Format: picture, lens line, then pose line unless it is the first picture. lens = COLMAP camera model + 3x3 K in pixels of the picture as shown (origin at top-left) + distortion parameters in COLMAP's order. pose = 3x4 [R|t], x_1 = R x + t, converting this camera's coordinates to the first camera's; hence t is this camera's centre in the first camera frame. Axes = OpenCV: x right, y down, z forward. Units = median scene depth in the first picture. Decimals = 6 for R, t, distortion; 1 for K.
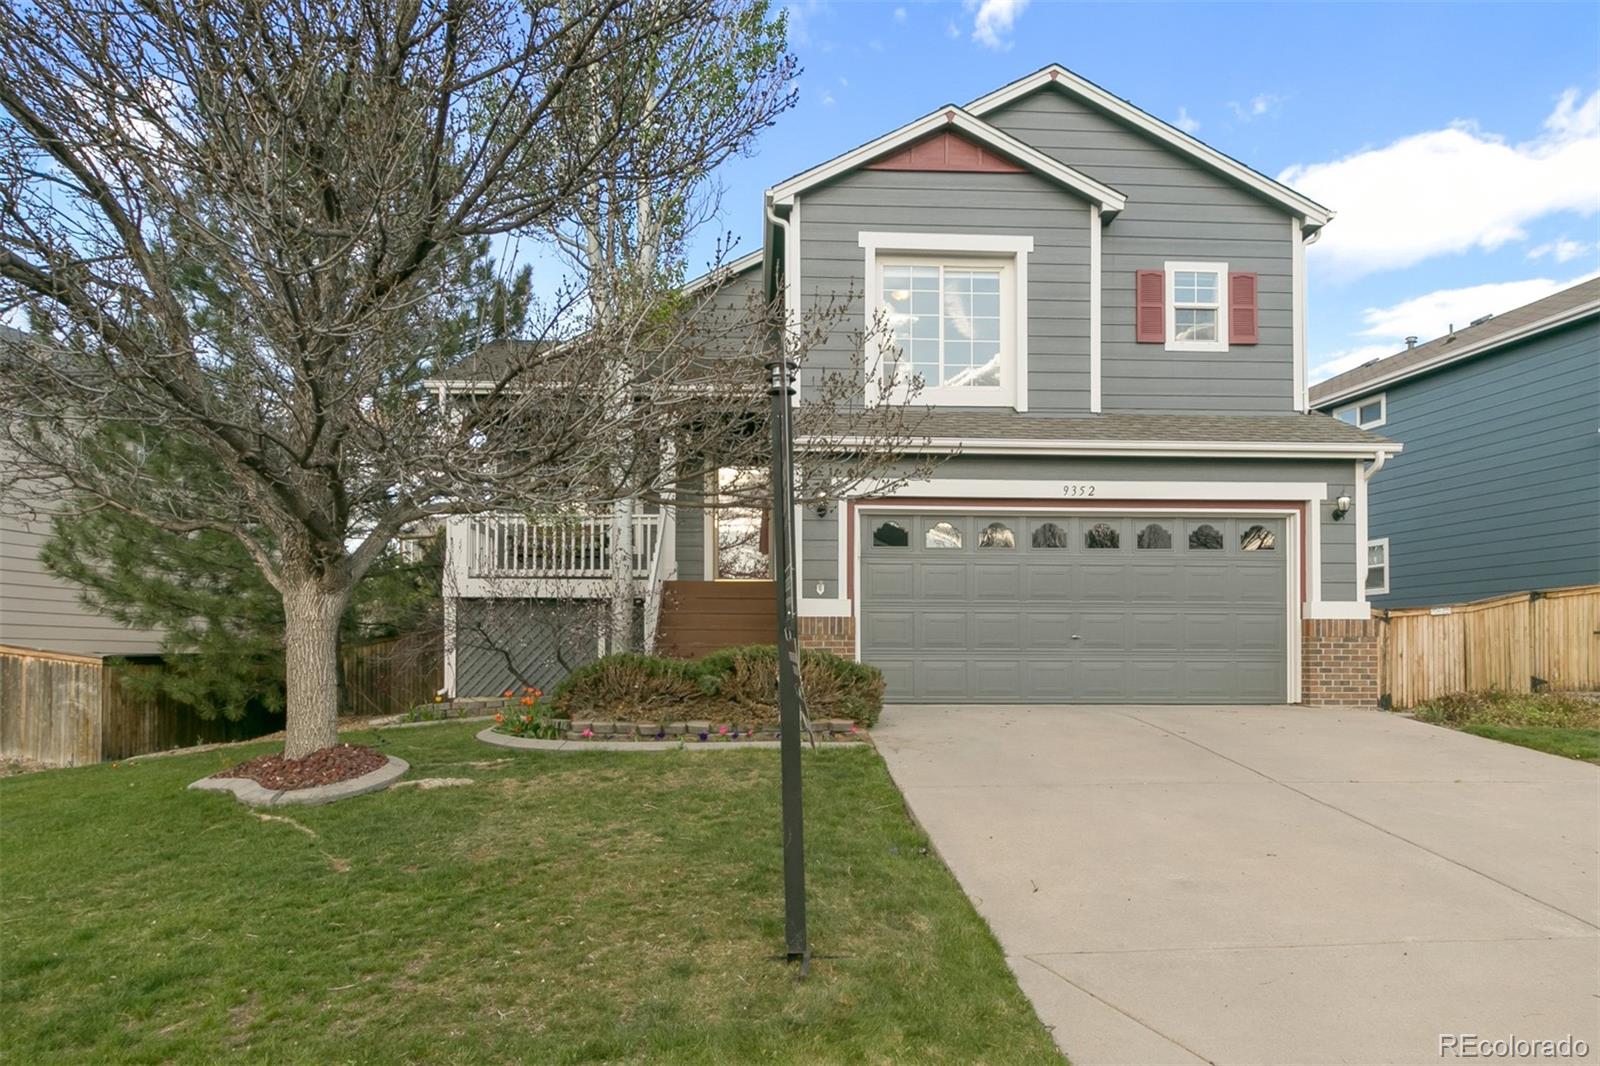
lens RADIAL K [[752.7, 0, 800.1], [0, 752.7, 661.4], [0, 0, 1]] dist [0.001466, -0.000430]
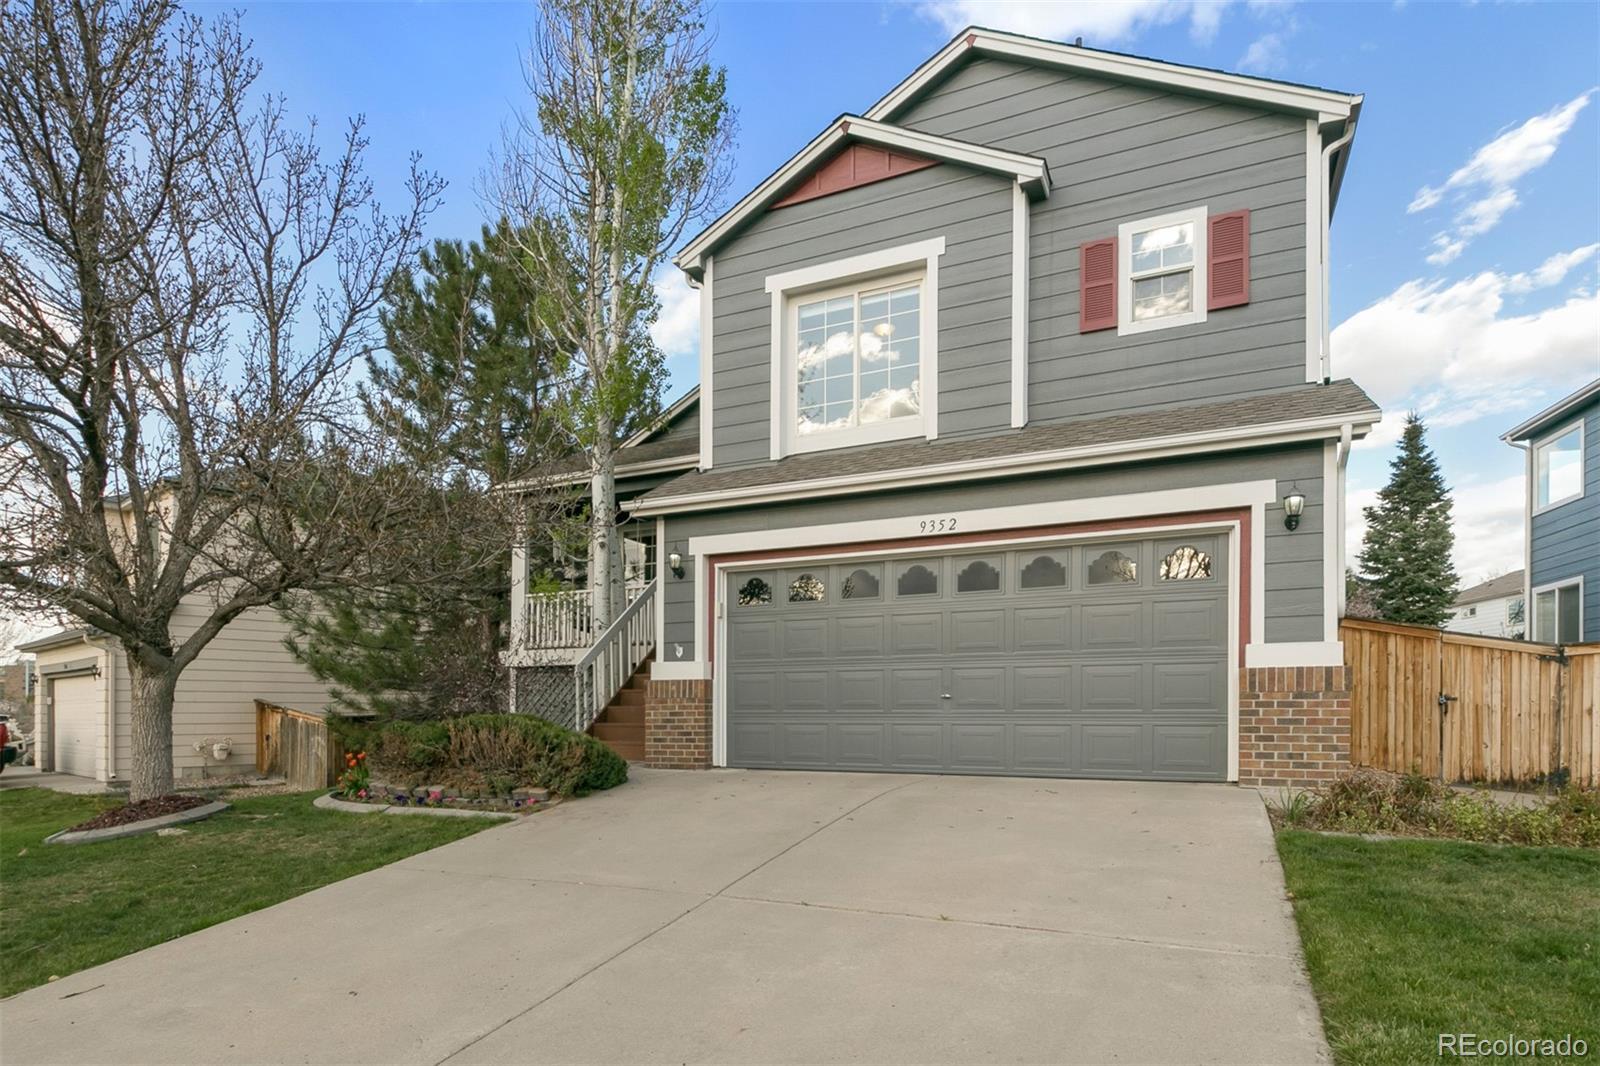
lens RADIAL K [[714.2, 0, 799.5], [0, 714.2, 719.8], [0, 0, 1]] dist [-0.001708, 0.000135]
pose [[0.925906, -0.001428, -0.377752, 0.511651], [0.005912, 0.999925, 0.010712, -0.015162], [0.377709, -0.012151, 0.925845, 0.180890]]
